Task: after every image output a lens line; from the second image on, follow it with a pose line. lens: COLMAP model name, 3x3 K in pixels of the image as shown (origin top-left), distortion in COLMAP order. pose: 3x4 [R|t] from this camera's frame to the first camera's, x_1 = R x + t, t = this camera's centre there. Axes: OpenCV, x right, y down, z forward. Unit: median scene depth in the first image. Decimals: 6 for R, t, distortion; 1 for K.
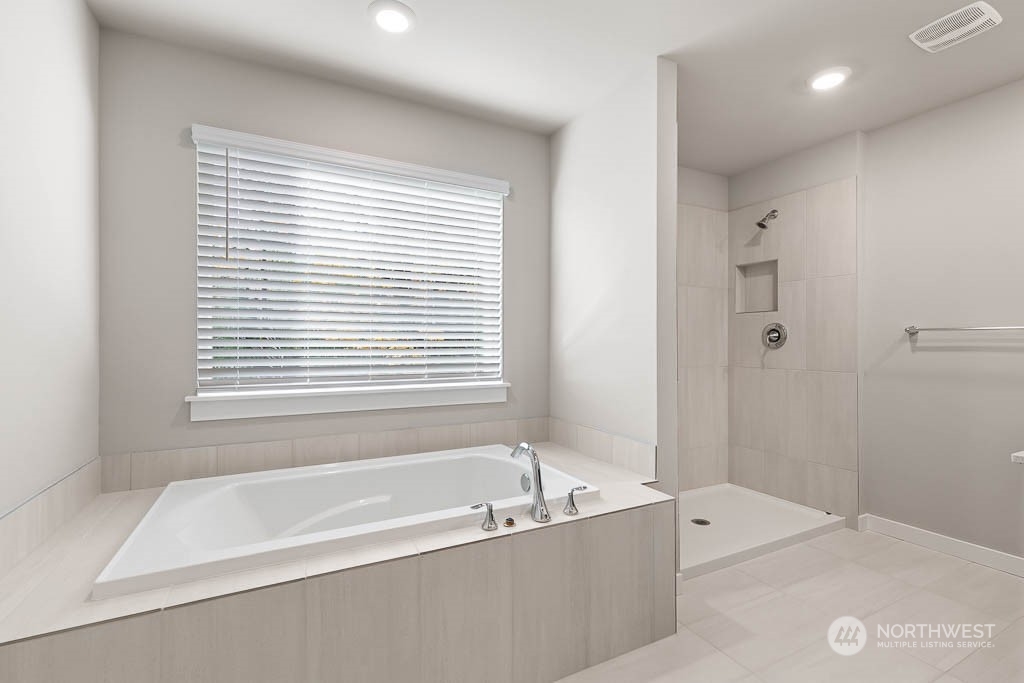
lens RADIAL K [[455.5, 0, 511.4], [0, 455.5, 345.2], [0, 0, 1]] dist [-0.000324, -0.000321]
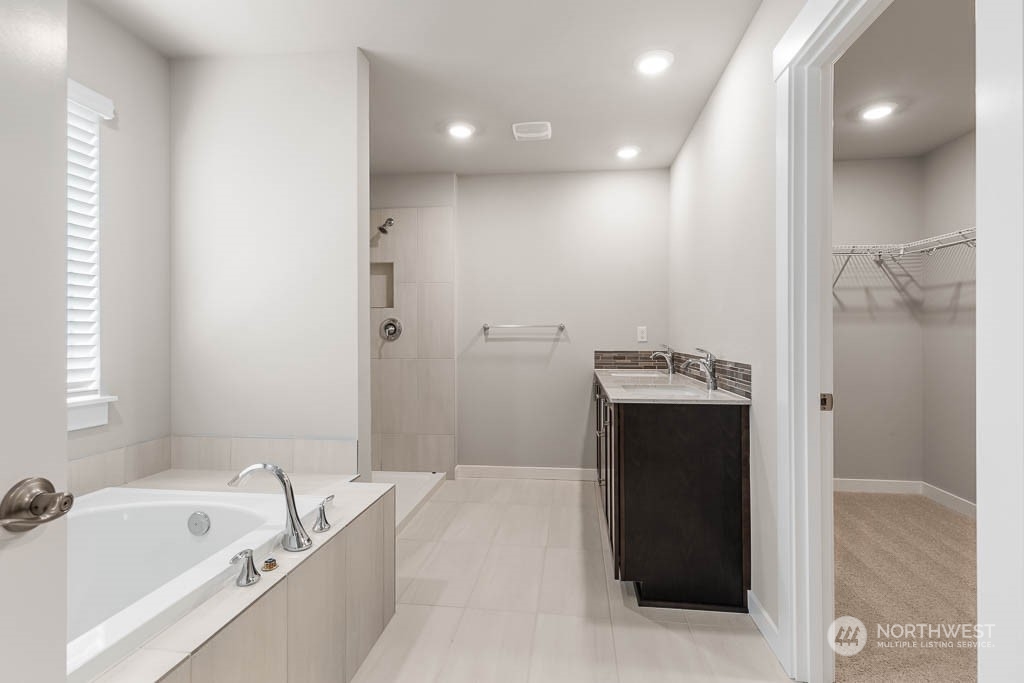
lens RADIAL K [[465.2, 0, 516.4], [0, 465.2, 337.9], [0, 0, 1]] dist [-0.001152, -0.000346]
pose [[0.558107, -0.007416, 0.829736, -0.244416], [0.007544, 0.999964, 0.003864, -0.002040], [-0.829735, 0.004103, 0.558143, 0.110948]]
